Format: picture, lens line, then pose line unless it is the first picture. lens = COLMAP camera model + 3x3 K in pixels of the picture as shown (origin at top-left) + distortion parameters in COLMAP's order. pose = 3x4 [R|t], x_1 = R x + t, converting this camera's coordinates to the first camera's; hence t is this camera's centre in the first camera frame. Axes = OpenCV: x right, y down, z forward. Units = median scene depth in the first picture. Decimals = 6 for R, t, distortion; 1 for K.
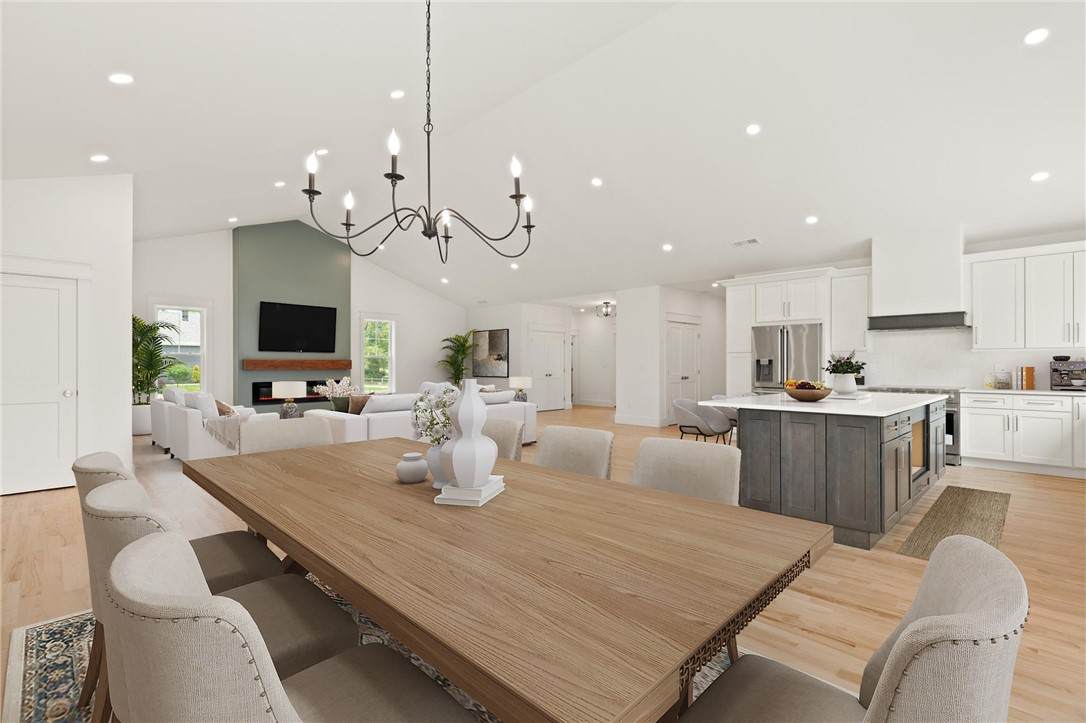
lens RADIAL K [[488.9, 0, 560.3], [0, 488.9, 364.8], [0, 0, 1]] dist [0.001504, 0.000013]
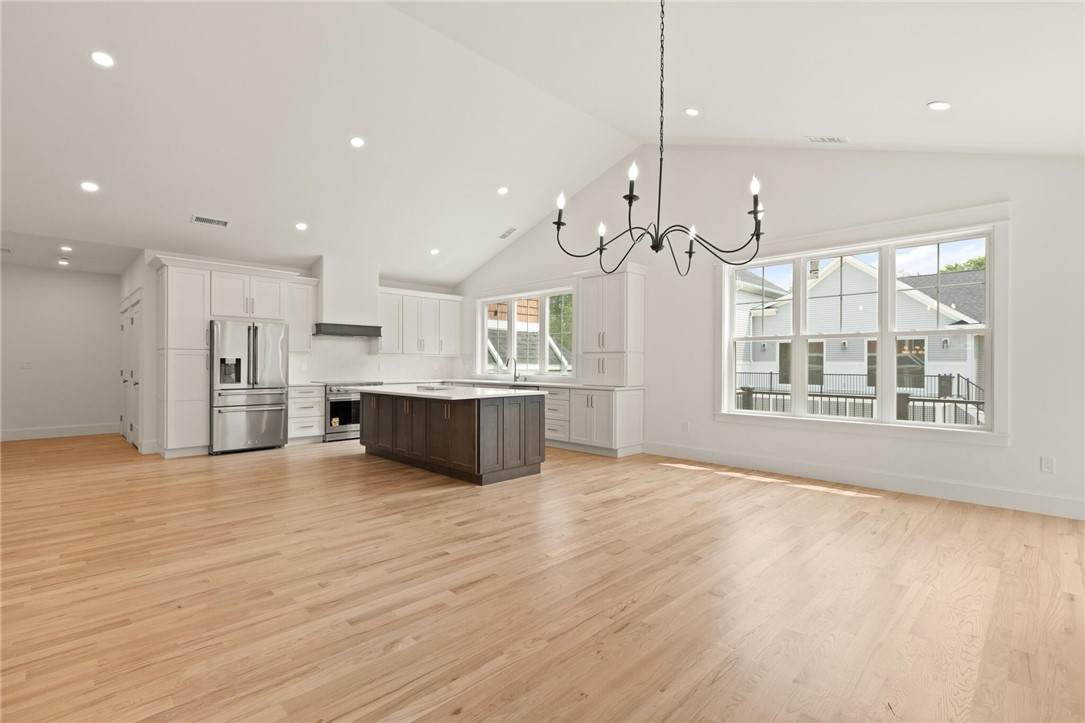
lens RADIAL K [[492.2, 0, 542.3], [0, 492.2, 358.6], [0, 0, 1]] dist [0.000537, -0.000003]
pose [[0.032271, 0.009935, 0.999430, -0.472965], [-0.004747, 0.999941, -0.009786, -0.004024], [-0.999468, -0.004429, 0.032316, 0.401344]]
